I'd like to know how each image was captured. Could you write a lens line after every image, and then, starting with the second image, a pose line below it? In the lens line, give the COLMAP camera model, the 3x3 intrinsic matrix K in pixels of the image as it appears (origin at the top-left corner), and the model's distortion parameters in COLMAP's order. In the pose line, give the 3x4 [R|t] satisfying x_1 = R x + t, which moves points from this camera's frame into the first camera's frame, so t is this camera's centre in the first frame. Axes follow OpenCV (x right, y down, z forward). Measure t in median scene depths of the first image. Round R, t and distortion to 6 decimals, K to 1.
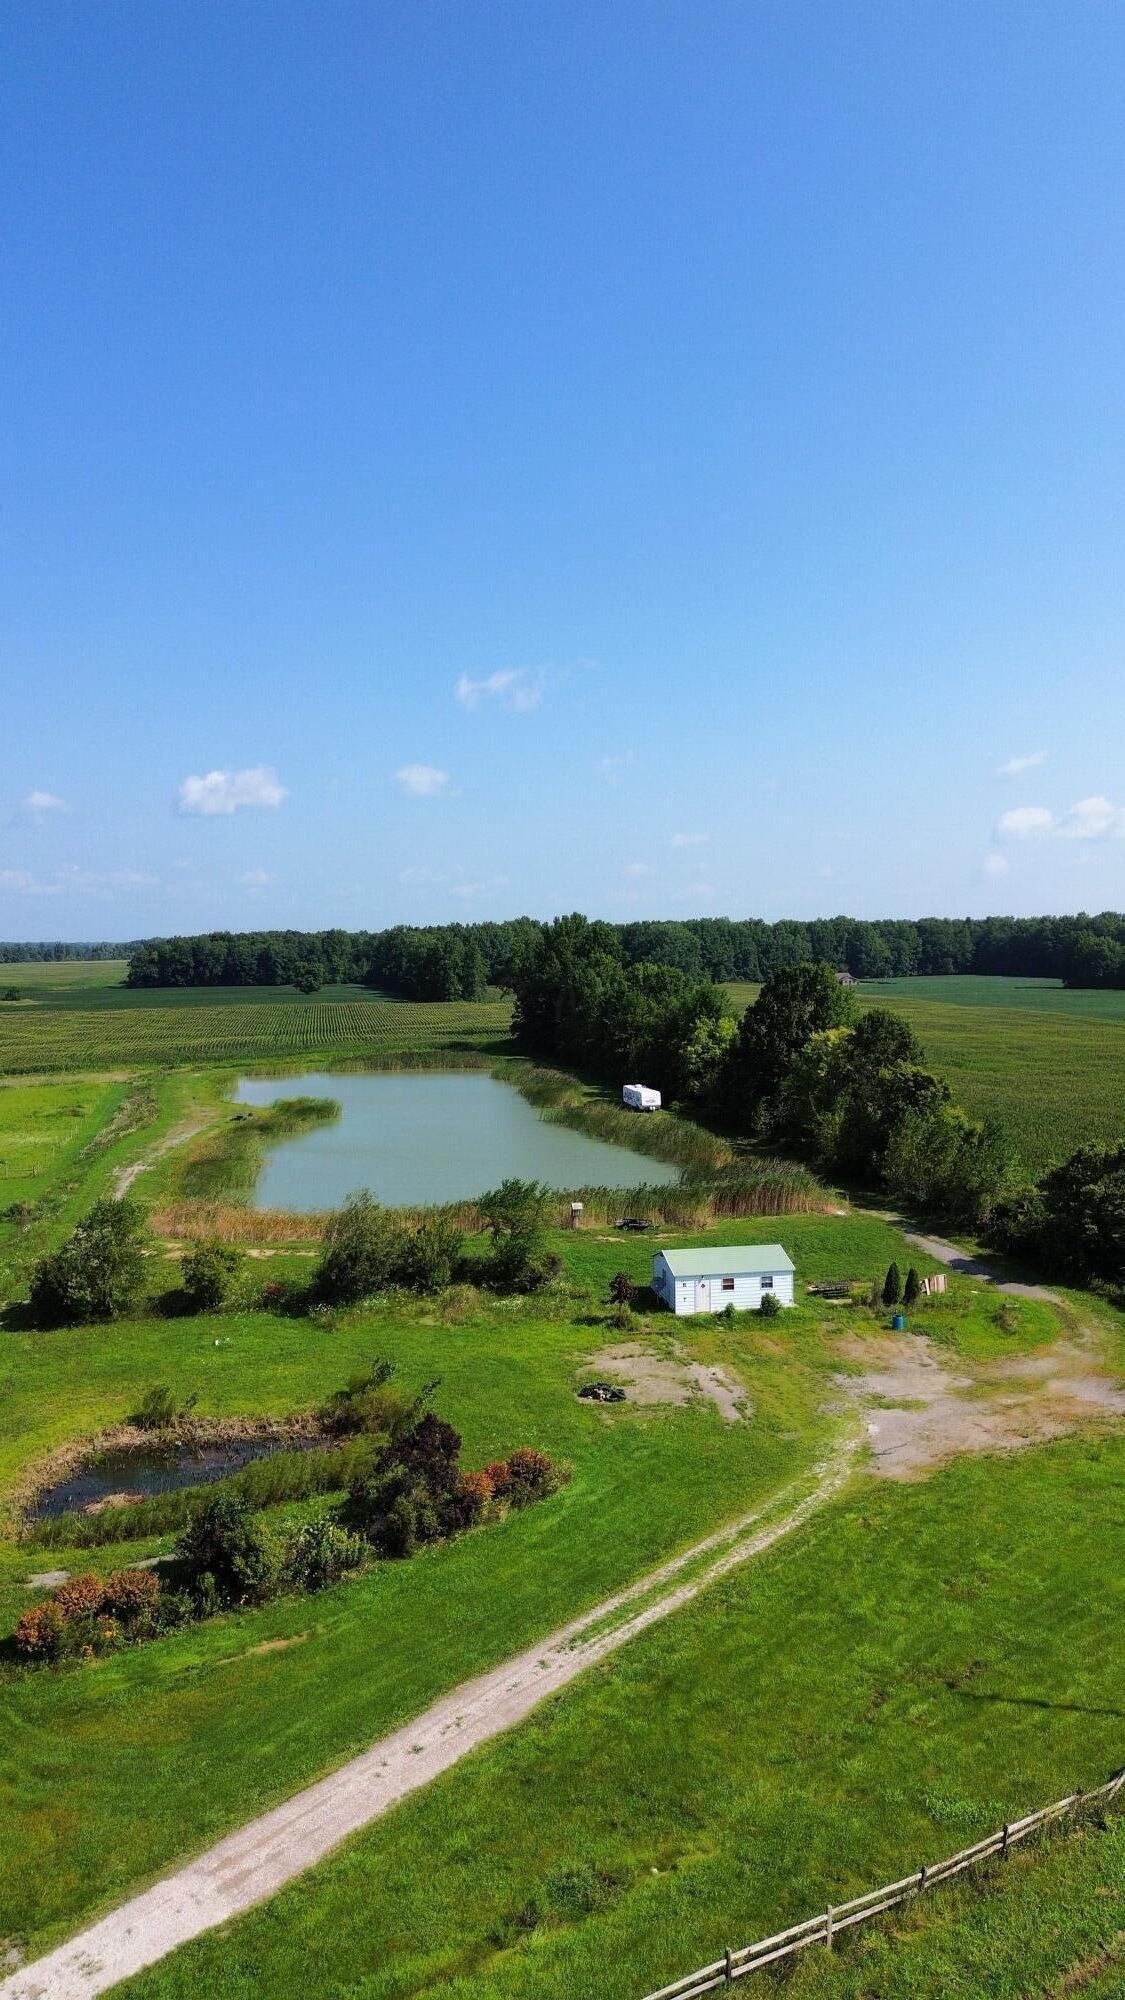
lens RADIAL K [[1431.1, 0, 564.7], [0, 1431.1, 974.0], [0, 0, 1]] dist [0.075453, -0.077889]
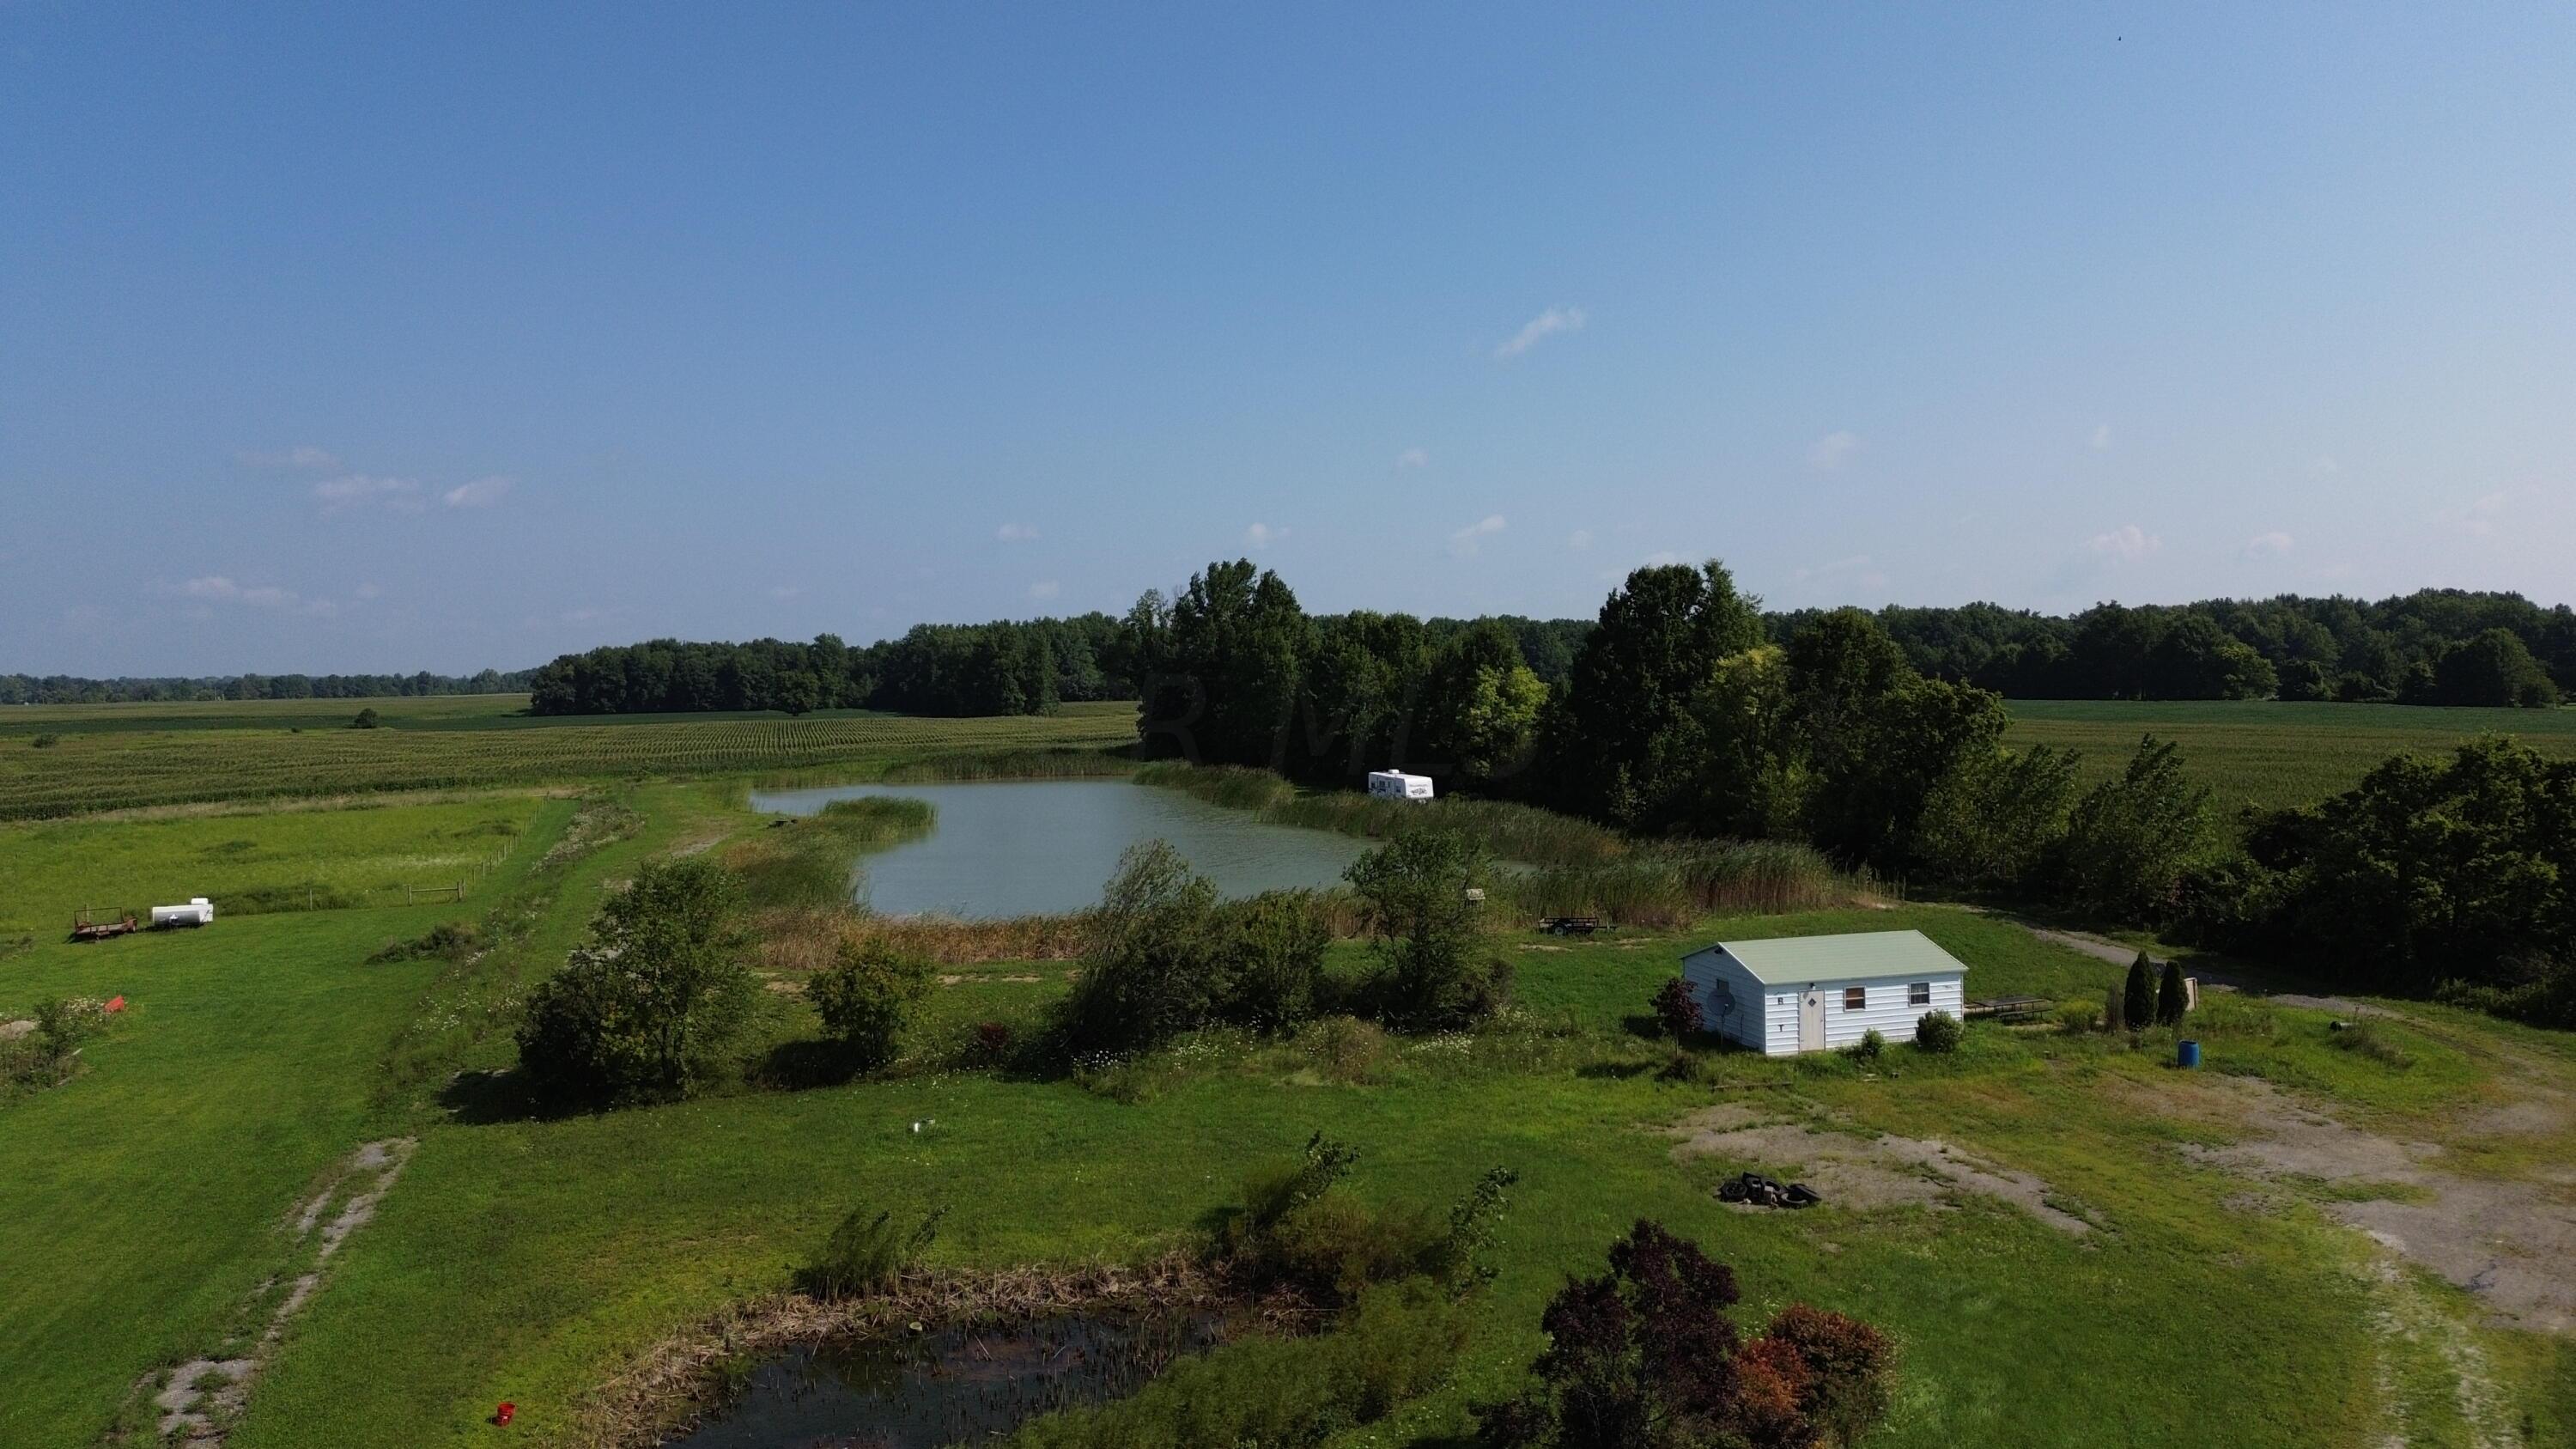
lens RADIAL K [[1841.6, 0, 1291.9], [0, 1841.6, 721.6], [0, 0, 1]] dist [0.074593, -0.080874]
pose [[0.994719, -0.010471, 0.102096, -0.170065], [0.010360, 0.999945, 0.001612, 0.111556], [-0.102107, -0.000546, 0.994773, 0.337632]]
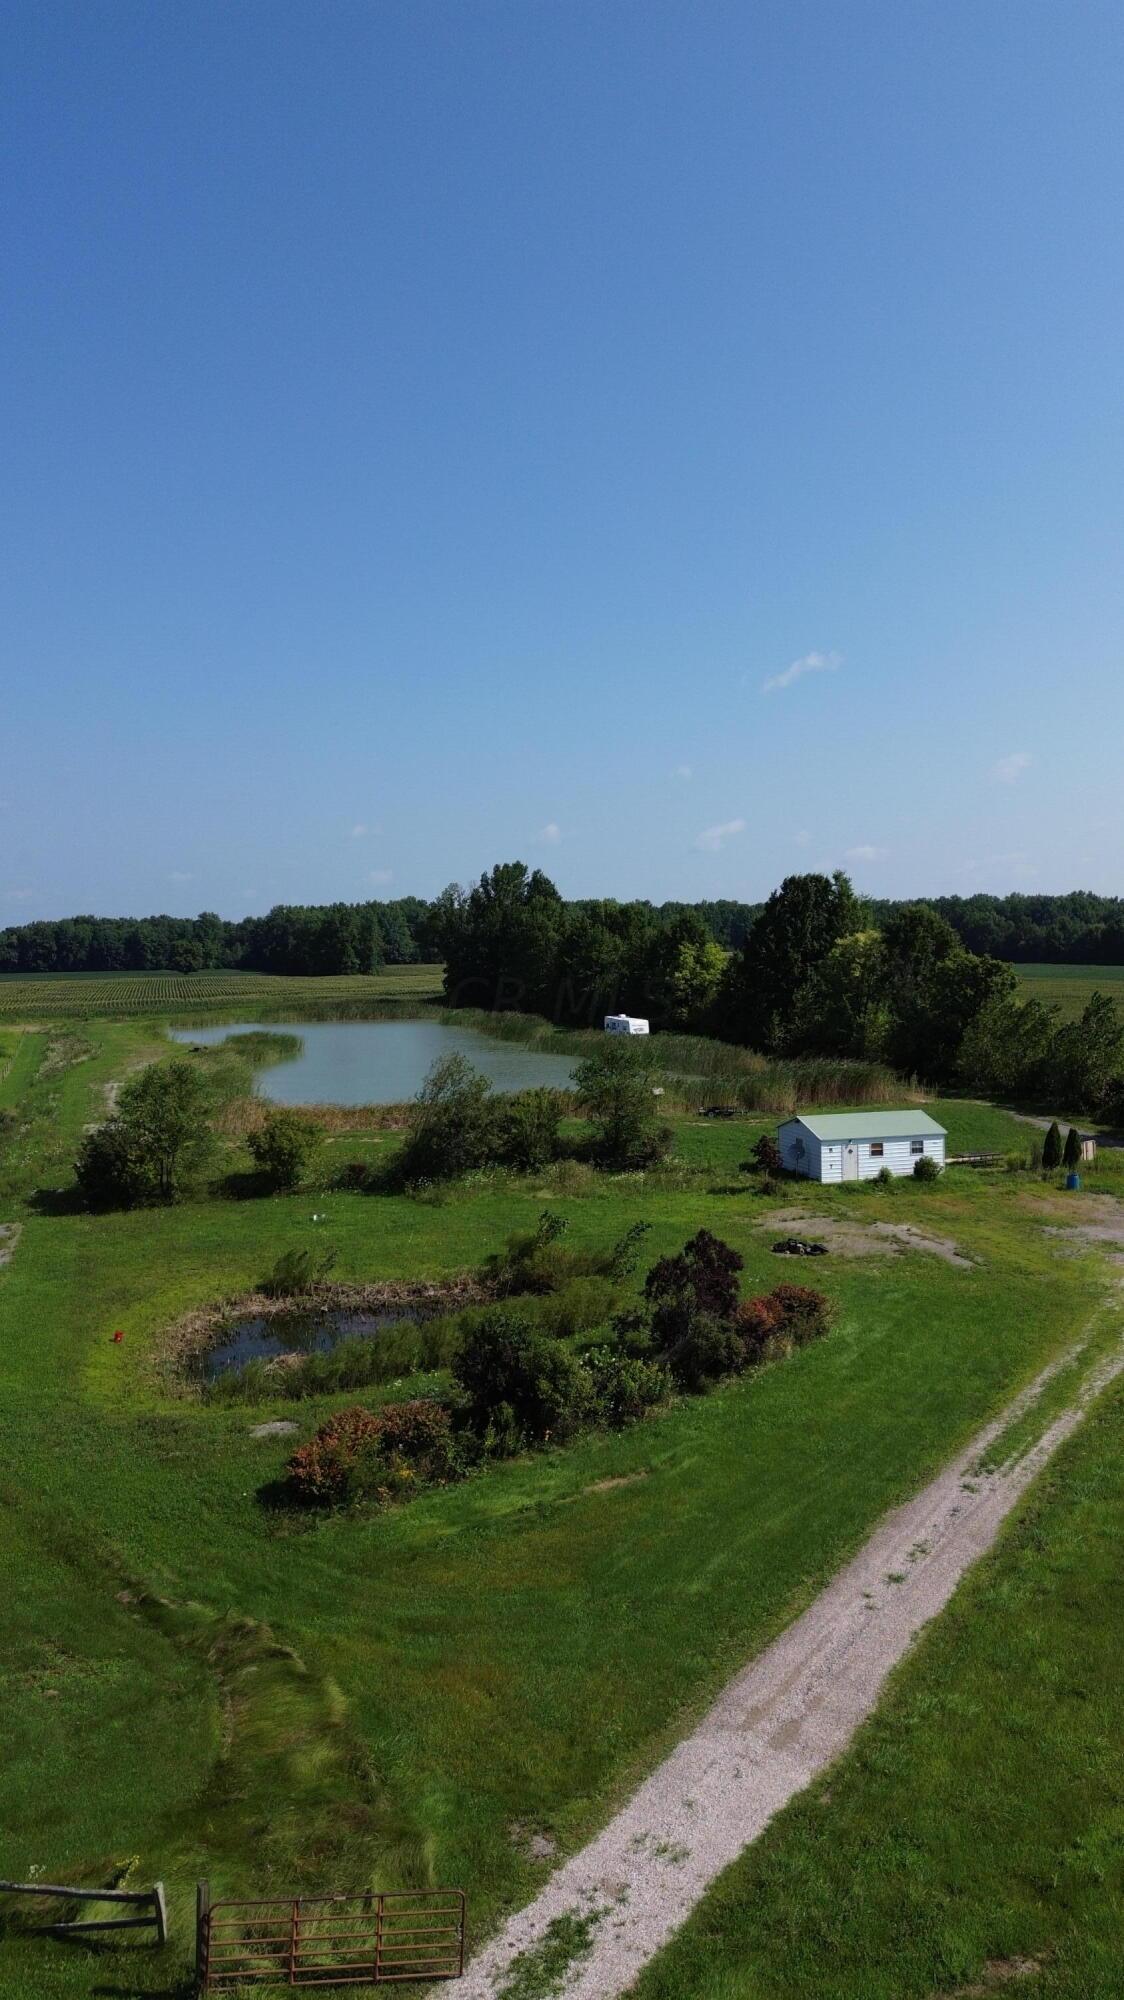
lens RADIAL K [[1429.6, 0, 562.0], [0, 1429.6, 1000.0], [0, 0, 1]] dist [0.074593, -0.080874]
pose [[0.994776, -0.008221, 0.101746, -0.175024], [0.006652, 0.999854, 0.015749, 0.110419], [-0.101860, -0.014990, 0.994686, 0.137499]]
